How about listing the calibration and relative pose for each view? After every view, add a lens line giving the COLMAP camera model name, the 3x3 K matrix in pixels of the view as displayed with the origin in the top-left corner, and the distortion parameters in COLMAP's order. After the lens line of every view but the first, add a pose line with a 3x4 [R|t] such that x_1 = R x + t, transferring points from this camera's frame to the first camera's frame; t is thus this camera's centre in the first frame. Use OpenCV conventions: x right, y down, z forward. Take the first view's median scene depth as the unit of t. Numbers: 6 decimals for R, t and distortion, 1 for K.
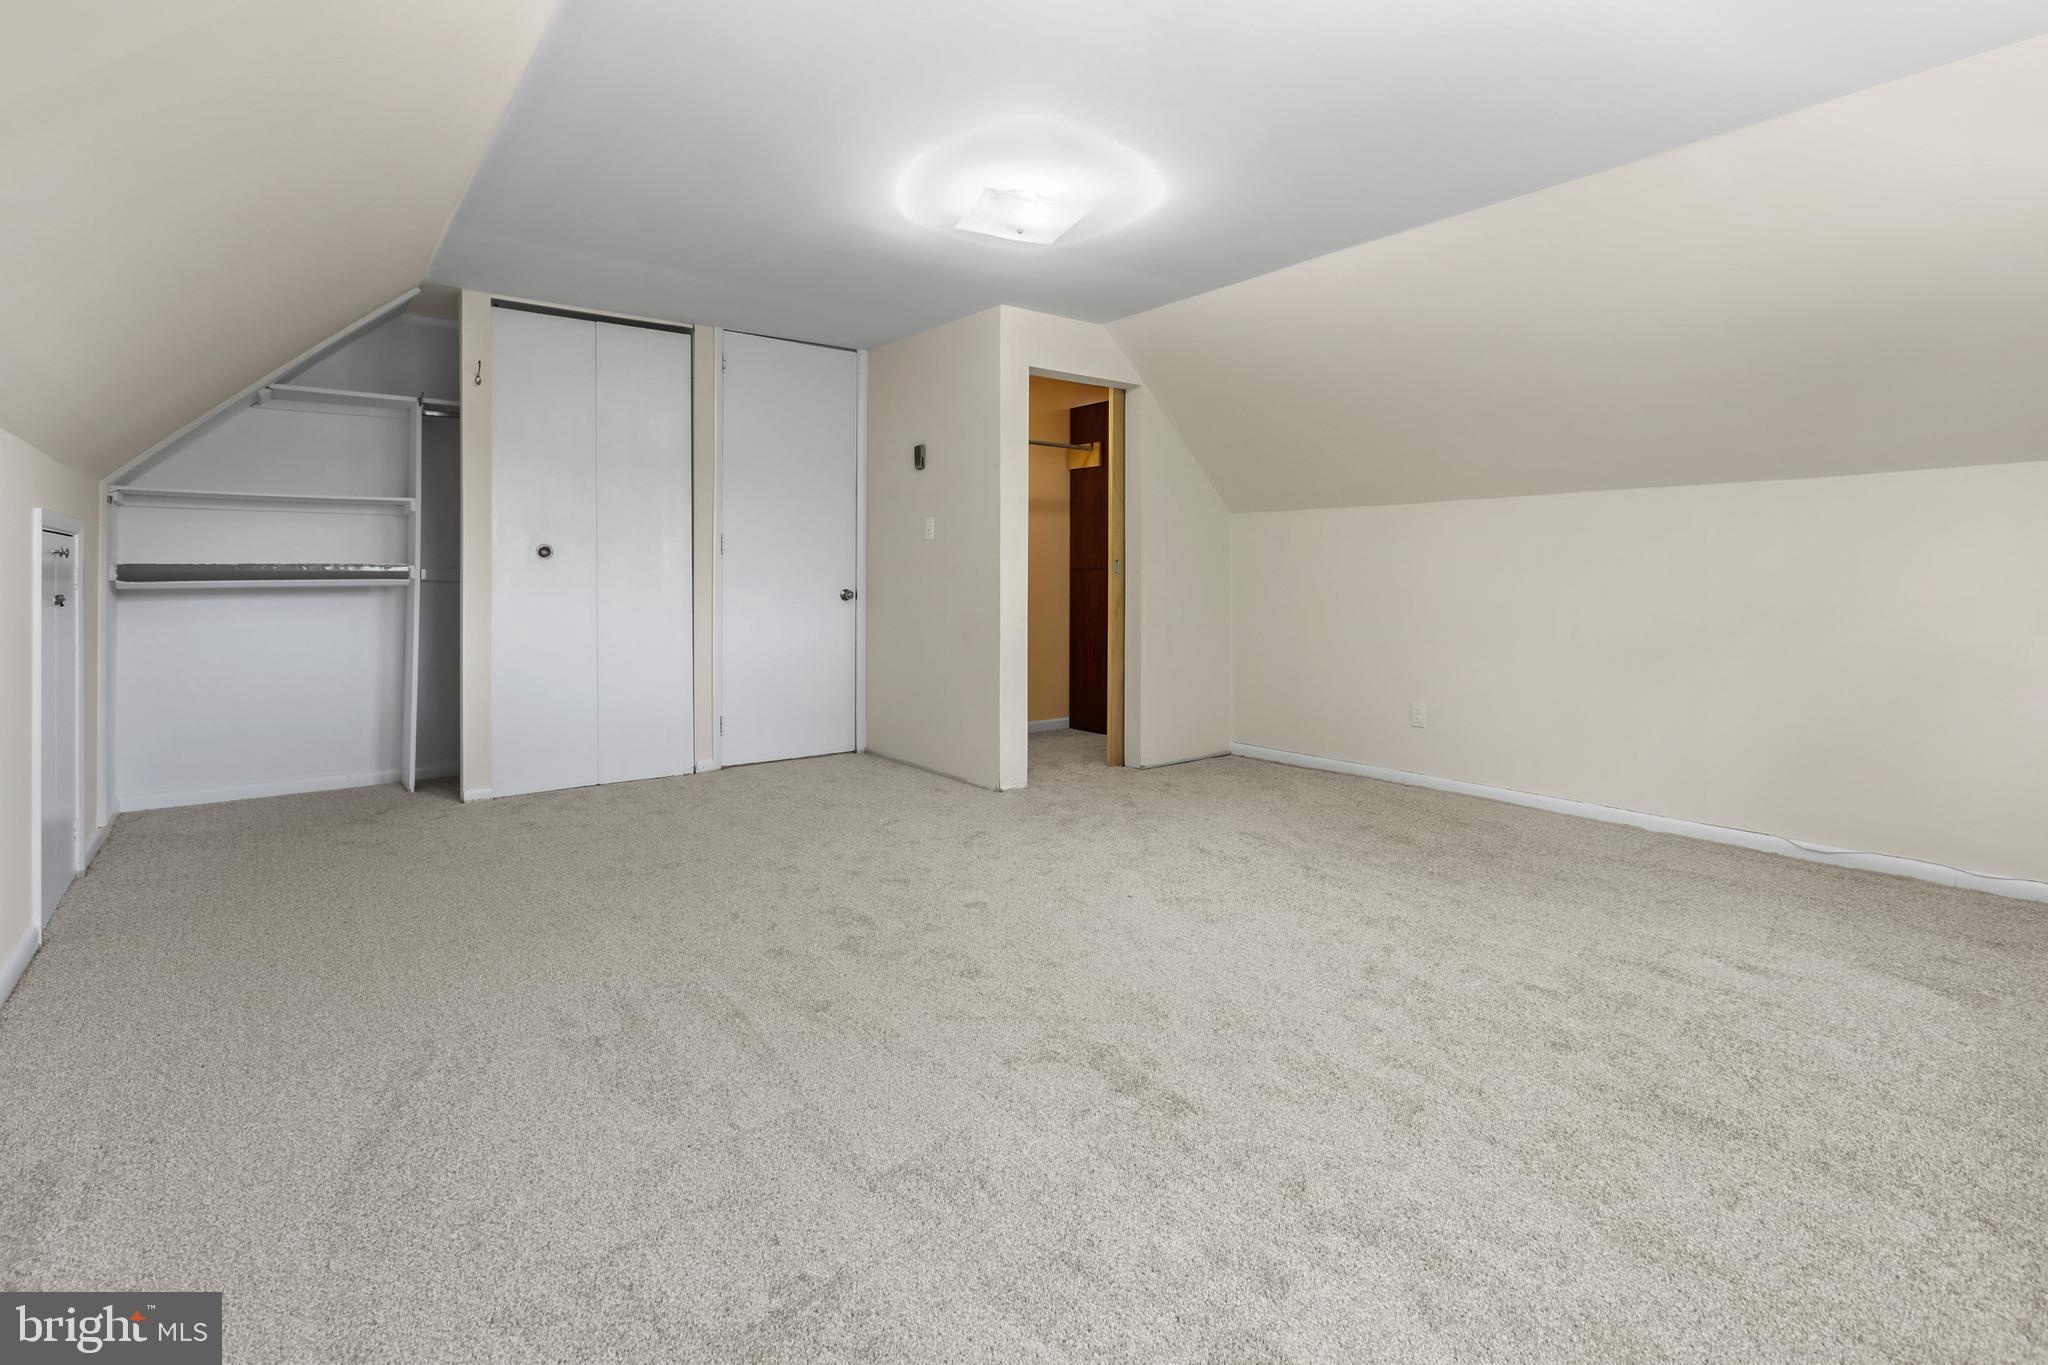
lens RADIAL K [[957.9, 0, 1018.5], [0, 957.9, 670.4], [0, 0, 1]] dist [0.000746, 0.000902]
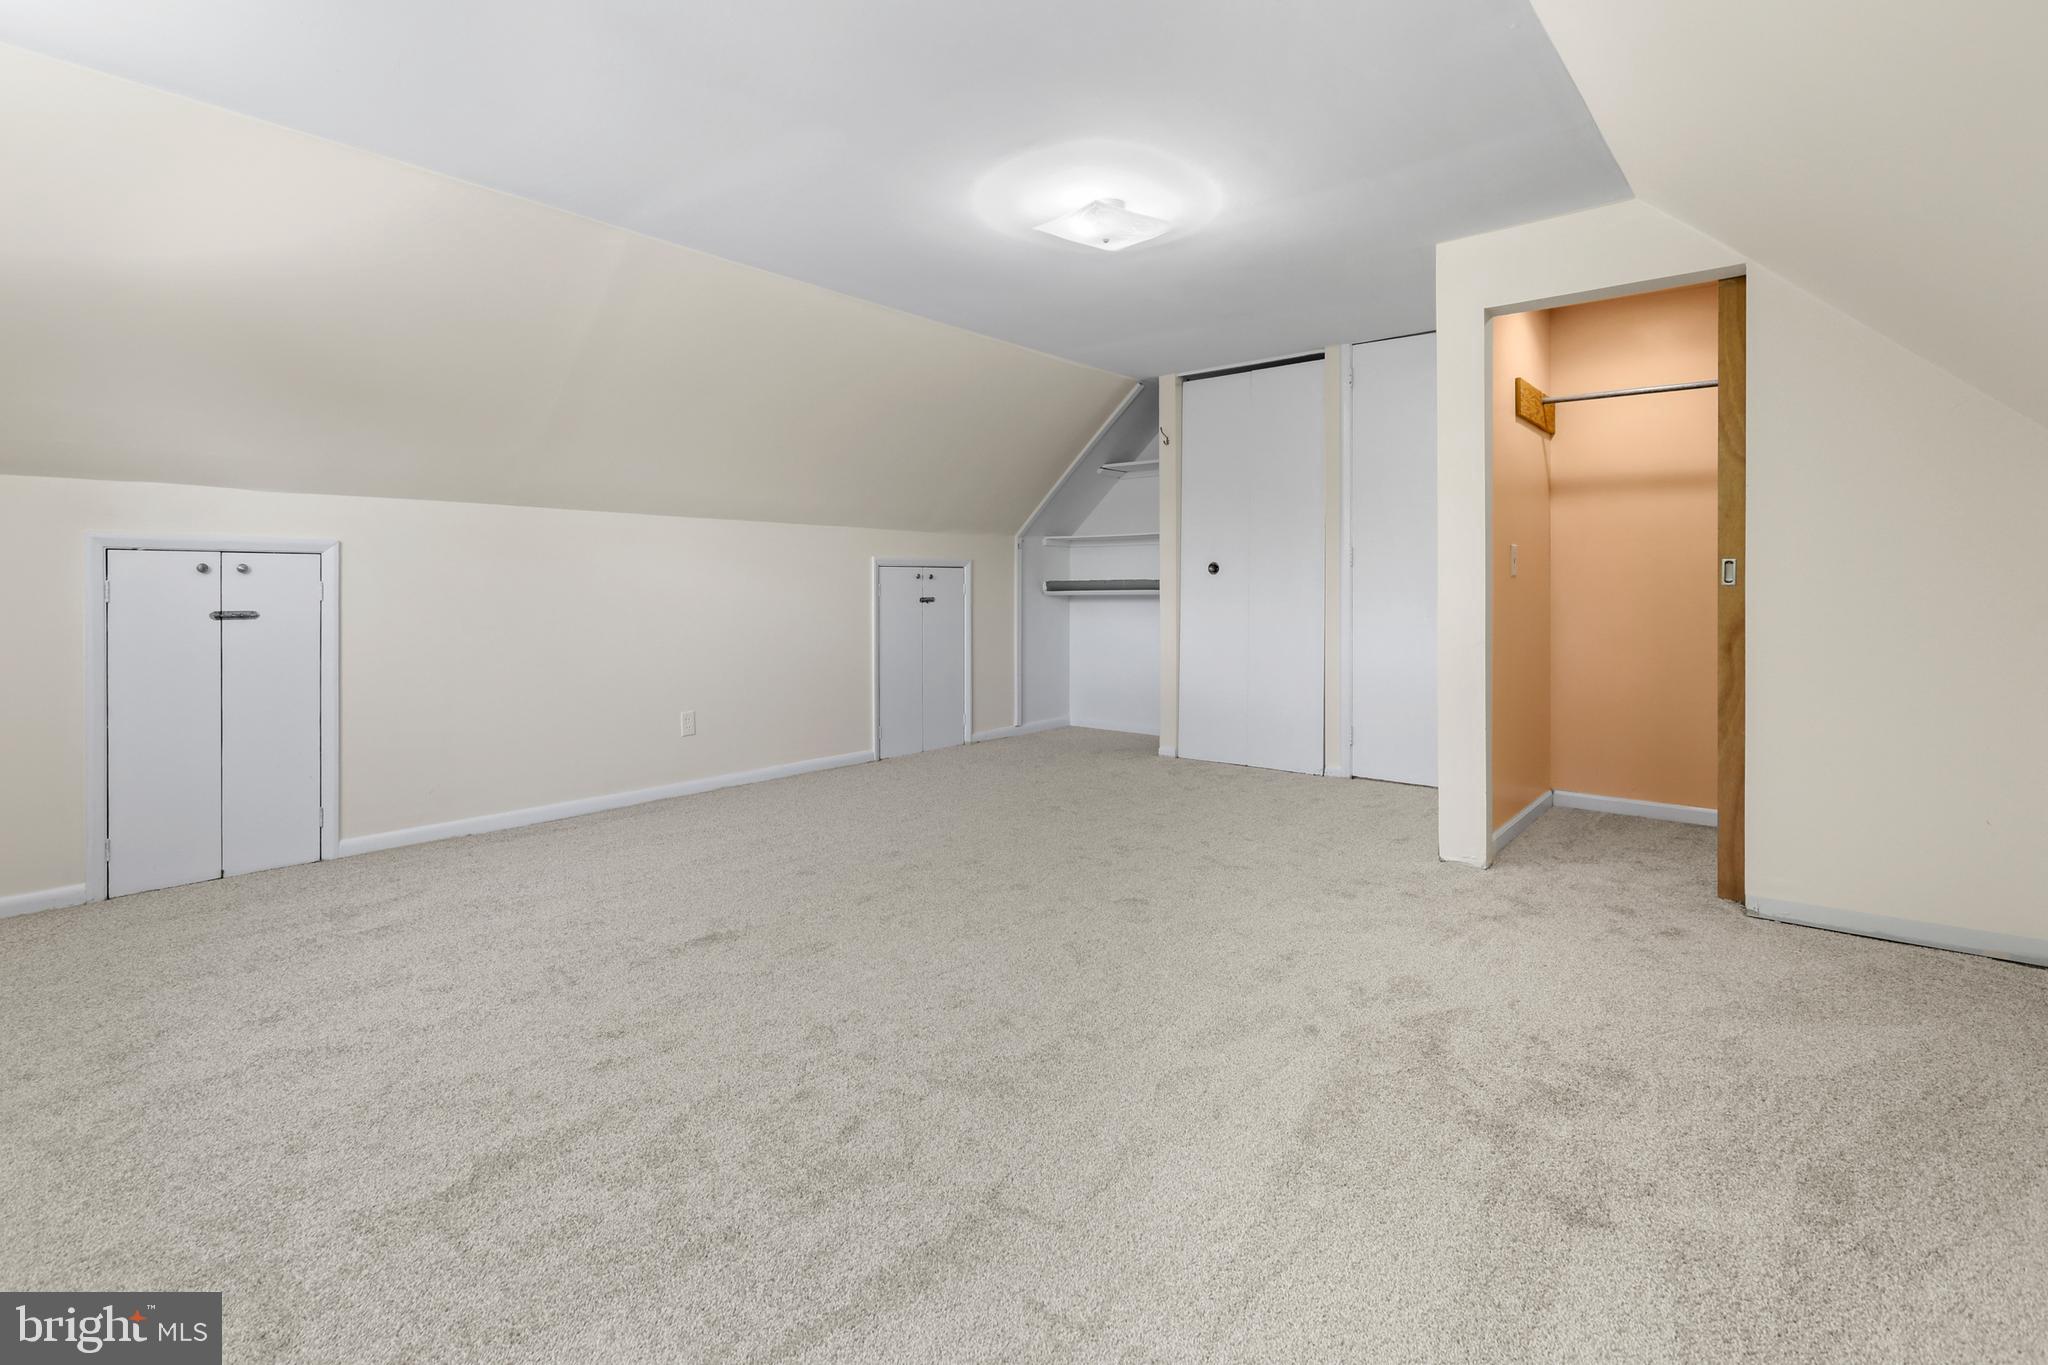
lens RADIAL K [[957.9, 0, 1018.5], [0, 957.9, 670.4], [0, 0, 1]] dist [0.000746, 0.000902]
pose [[0.204850, 0.082552, -0.975306, 0.712697], [-0.096127, 0.993317, 0.063886, -0.049319], [0.974062, 0.080666, 0.211417, 0.527454]]
